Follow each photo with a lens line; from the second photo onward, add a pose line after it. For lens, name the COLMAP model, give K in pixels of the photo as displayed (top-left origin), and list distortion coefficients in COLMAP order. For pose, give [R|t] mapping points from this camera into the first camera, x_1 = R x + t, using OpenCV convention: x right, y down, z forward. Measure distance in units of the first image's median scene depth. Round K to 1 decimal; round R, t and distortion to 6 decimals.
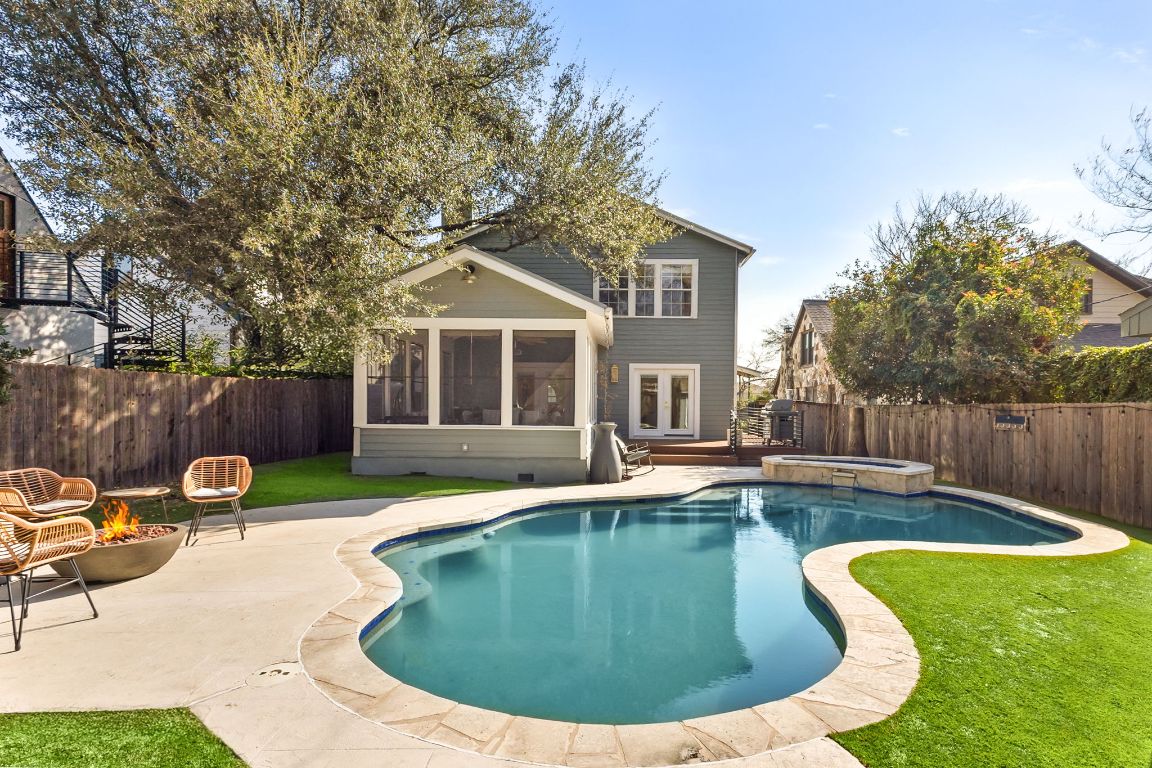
lens RADIAL K [[557.3, 0, 607.5], [0, 557.3, 399.7], [0, 0, 1]] dist [-0.002092, -0.000355]
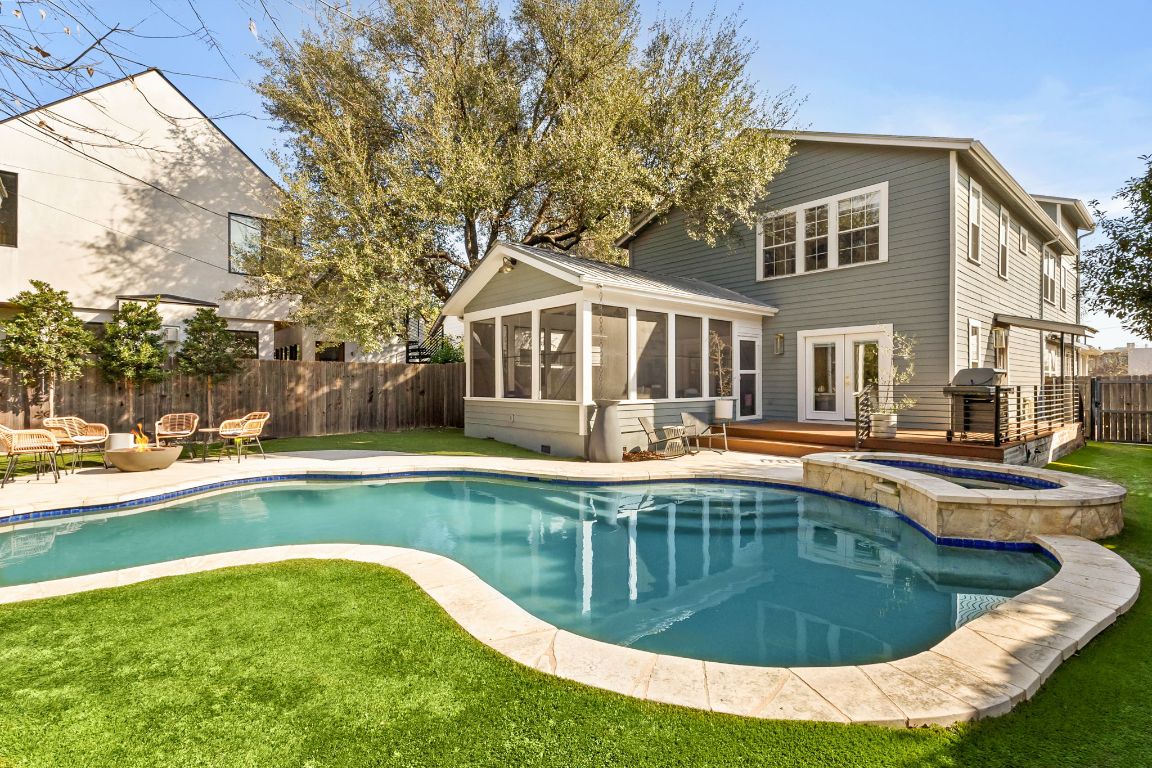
lens RADIAL K [[523.8, 0, 576.0], [0, 523.8, 384.0], [0, 0, 1]] dist [-0.001152, -0.000584]
pose [[0.677679, -0.008686, -0.735306, 0.619288], [0.008886, 0.999954, -0.003623, 0.021052], [0.735304, -0.004079, 0.677725, 0.374999]]
